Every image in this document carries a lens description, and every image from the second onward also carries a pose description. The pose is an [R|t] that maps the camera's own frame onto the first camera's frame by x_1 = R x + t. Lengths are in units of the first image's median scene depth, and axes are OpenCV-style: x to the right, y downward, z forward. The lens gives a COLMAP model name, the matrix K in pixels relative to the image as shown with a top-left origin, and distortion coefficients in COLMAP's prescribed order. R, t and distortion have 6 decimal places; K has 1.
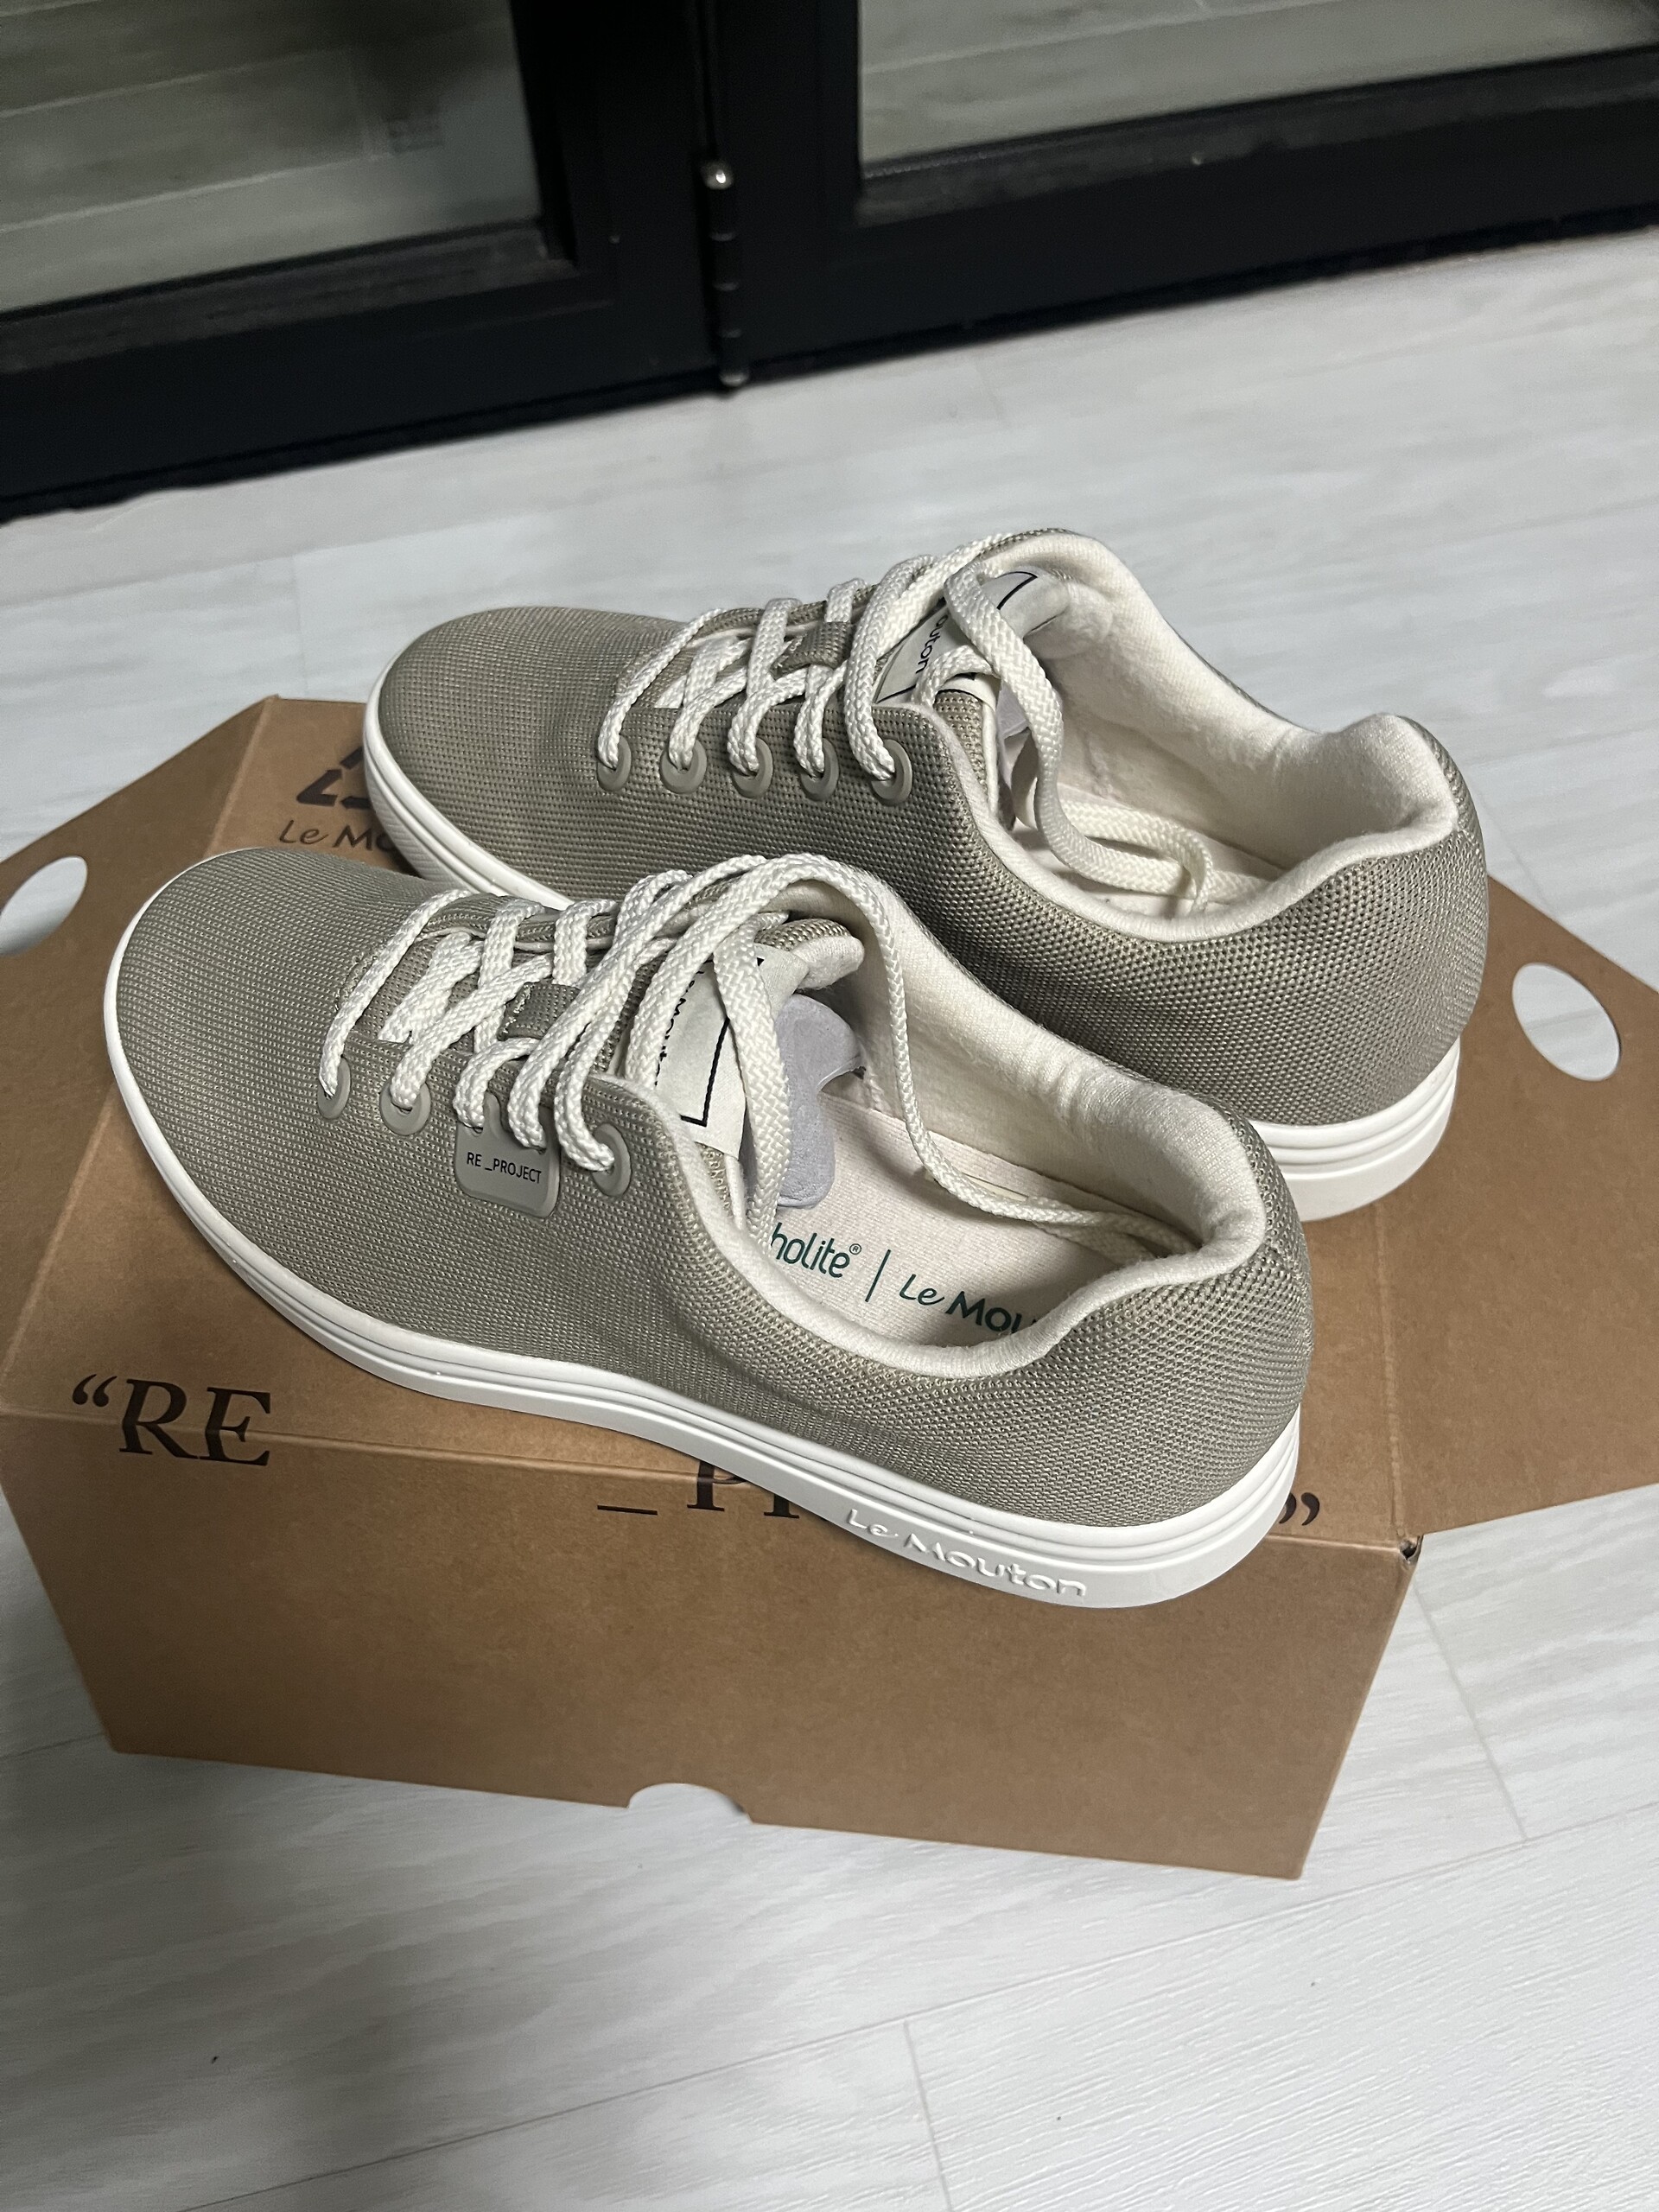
lens RADIAL K [[1568.1, 0, 829.5], [0, 1568.1, 1106.0], [0, 0, 1]] dist [-0.001490, -0.004440]
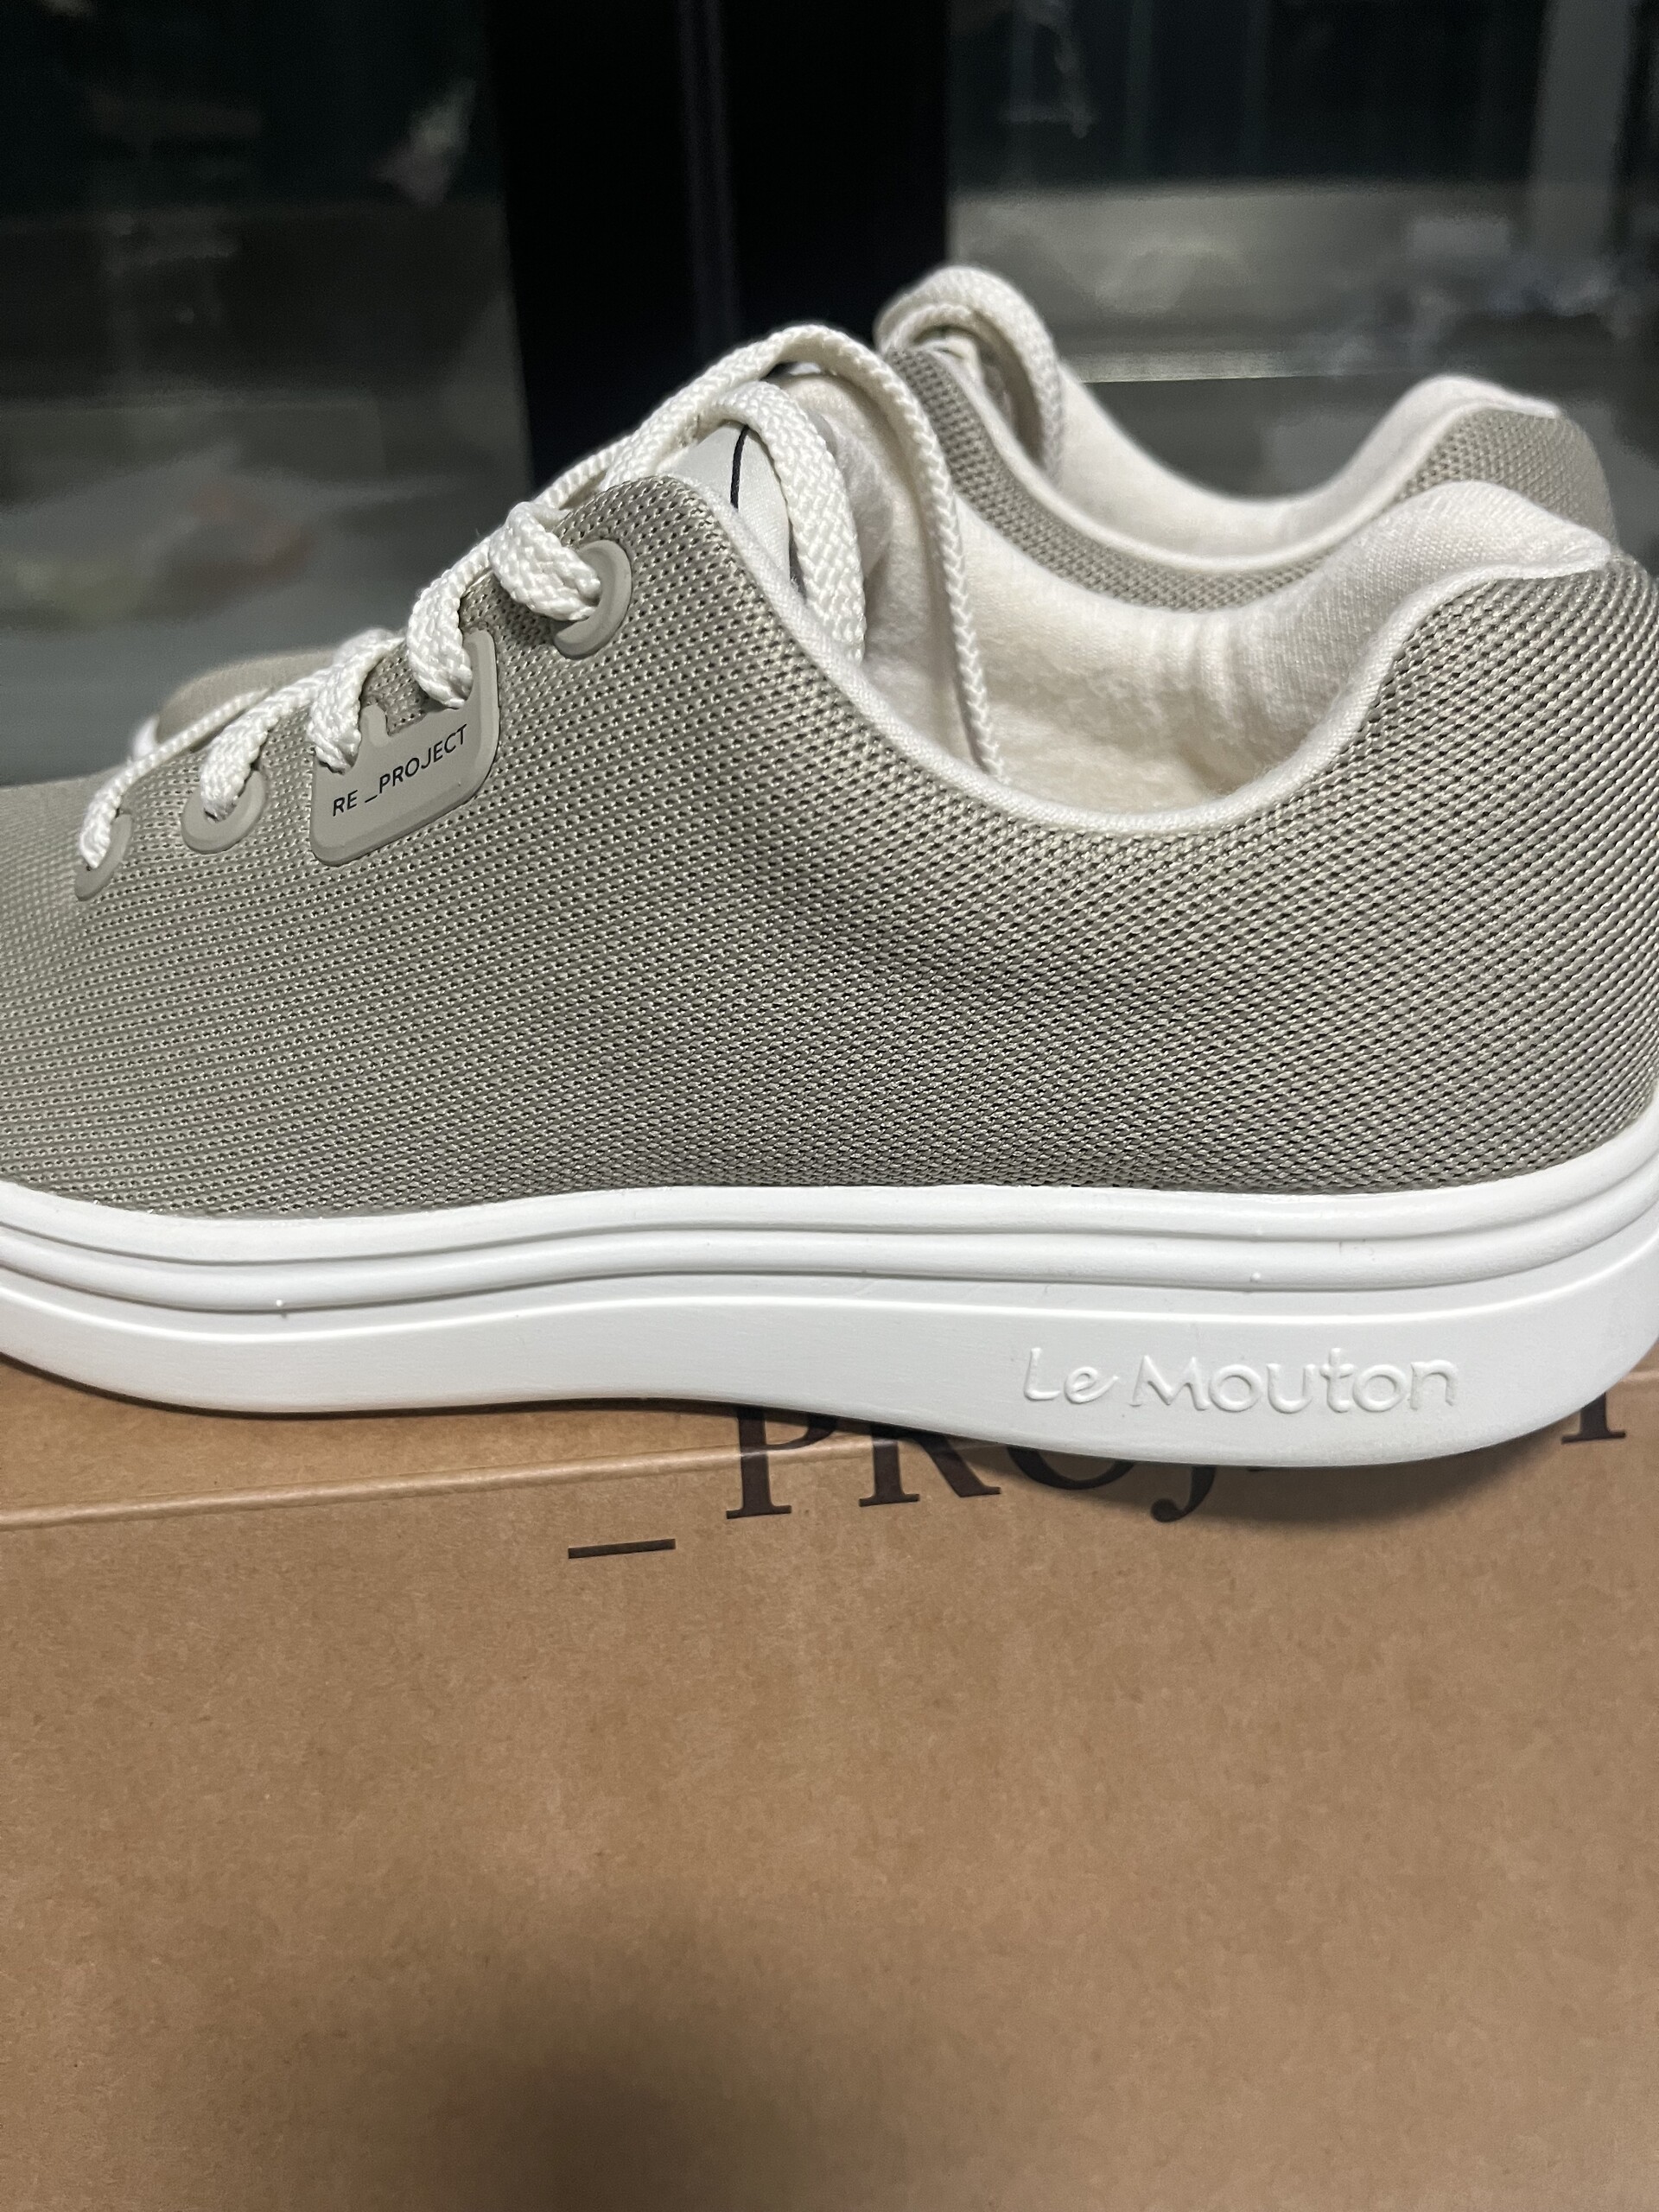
lens RADIAL K [[1568.1, 0, 829.5], [0, 1568.1, 1106.0], [0, 0, 1]] dist [-0.001490, -0.004440]
pose [[0.978826, -0.113552, 0.170309, -0.131987], [0.177769, 0.884047, -0.432272, 0.370741], [-0.101476, 0.453395, 0.885514, 0.403995]]
